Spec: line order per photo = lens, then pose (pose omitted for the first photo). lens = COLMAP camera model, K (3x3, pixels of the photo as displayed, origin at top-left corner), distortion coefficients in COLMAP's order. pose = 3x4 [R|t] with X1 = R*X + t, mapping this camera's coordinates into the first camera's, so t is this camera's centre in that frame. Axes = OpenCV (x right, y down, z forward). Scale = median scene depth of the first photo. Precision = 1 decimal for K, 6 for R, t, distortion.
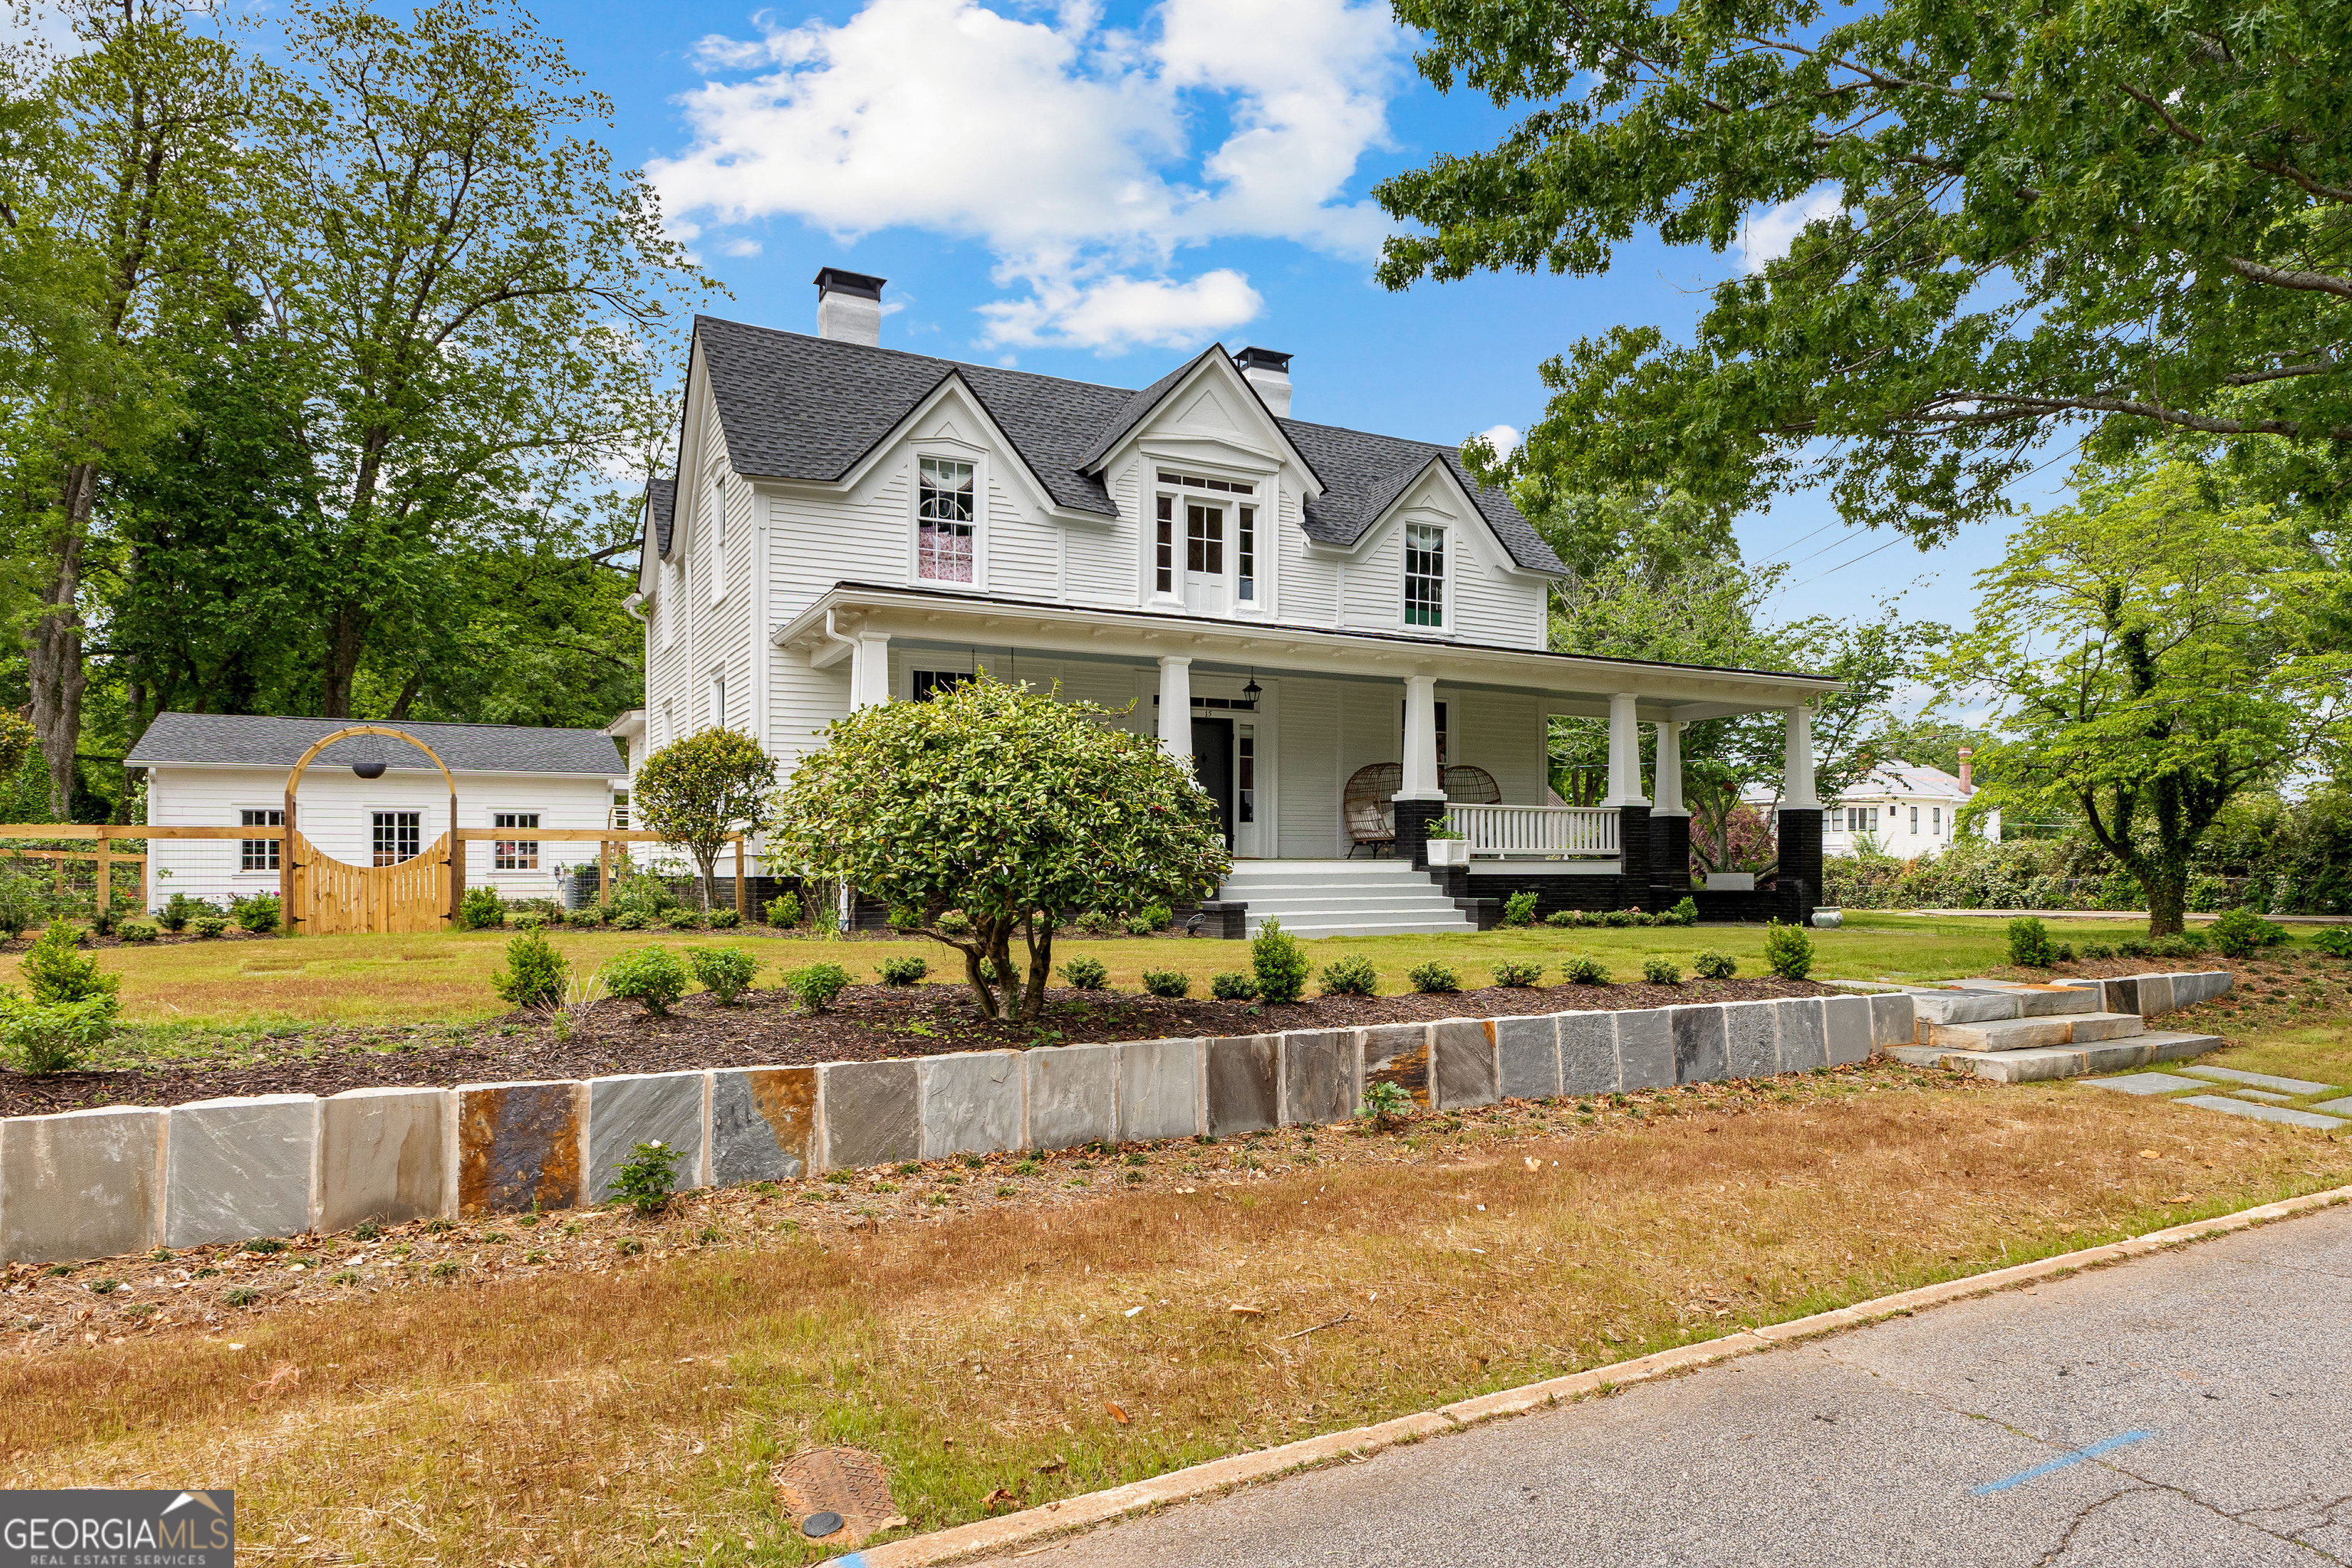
lens RADIAL K [[1367.8, 0, 1173.7], [0, 1367.8, 801.1], [0, 0, 1]] dist [-0.032877, -0.000749]
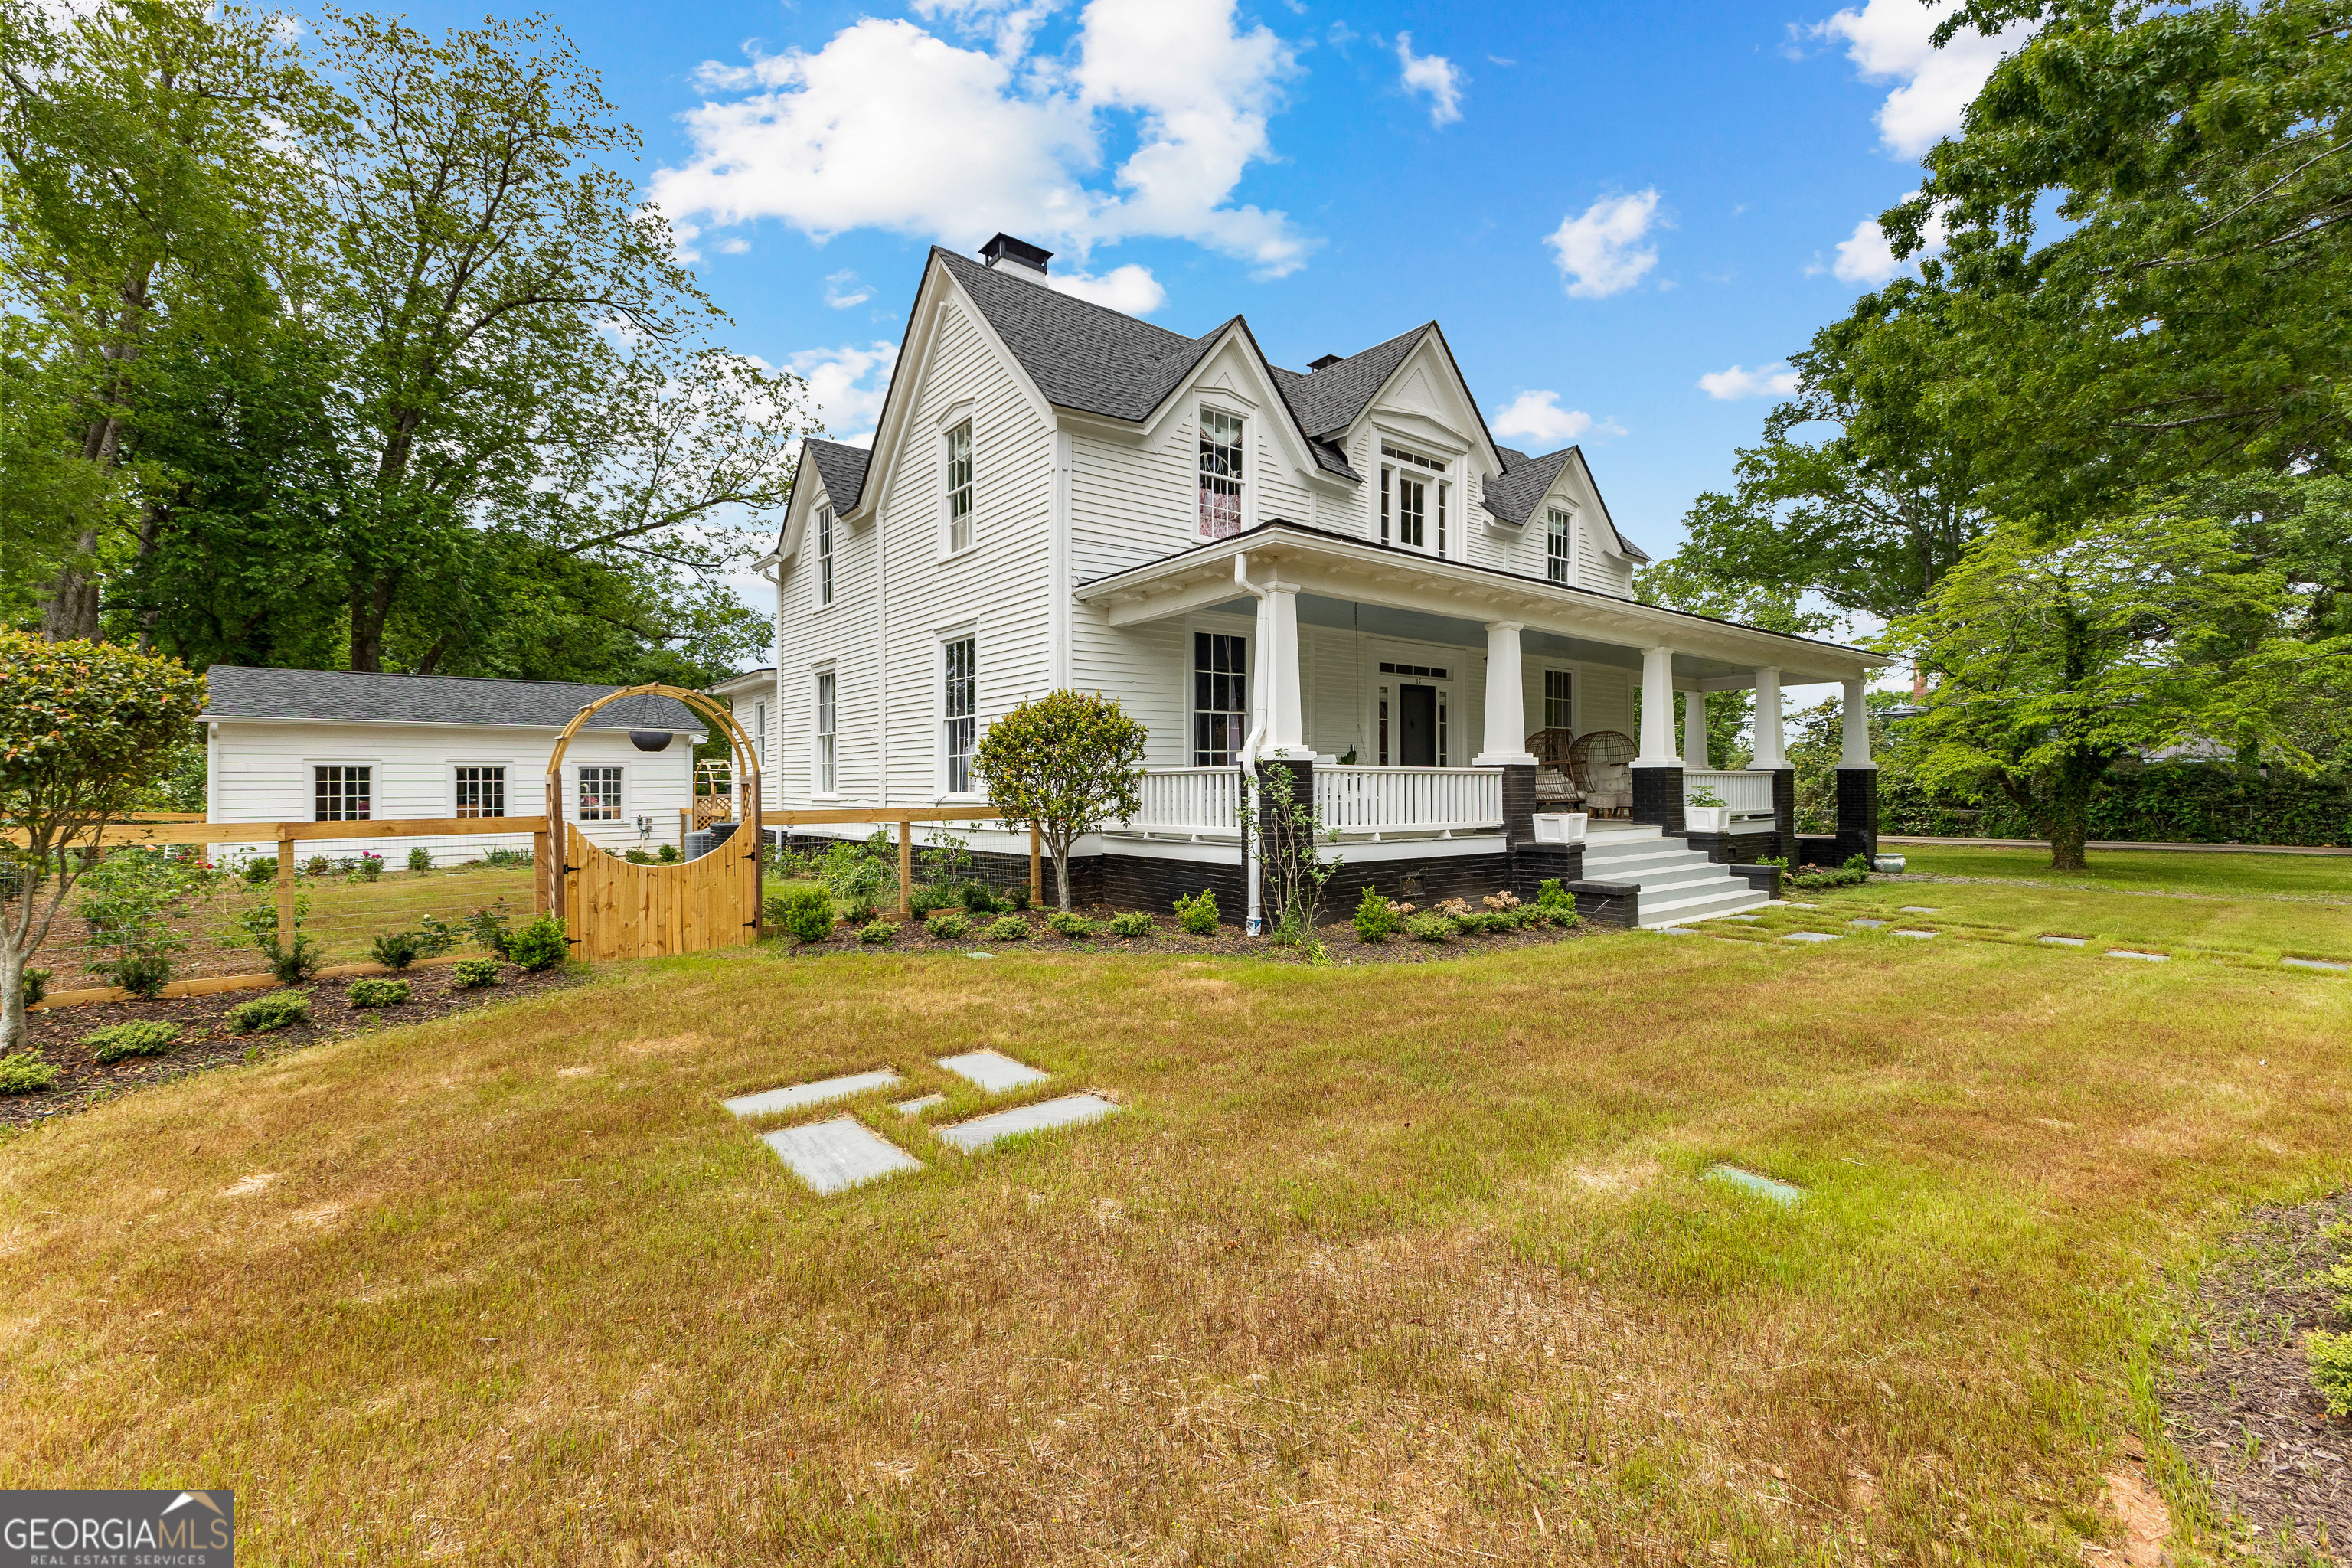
lens RADIAL K [[1018.5, 0, 1178.0], [0, 1018.5, 771.9], [0, 0, 1]] dist [-0.002224, -0.000127]
pose [[0.985837, -0.001614, 0.167700, -0.282339], [-0.003697, 0.999502, 0.031350, -0.018619], [-0.167667, -0.031526, 0.985339, 0.261466]]
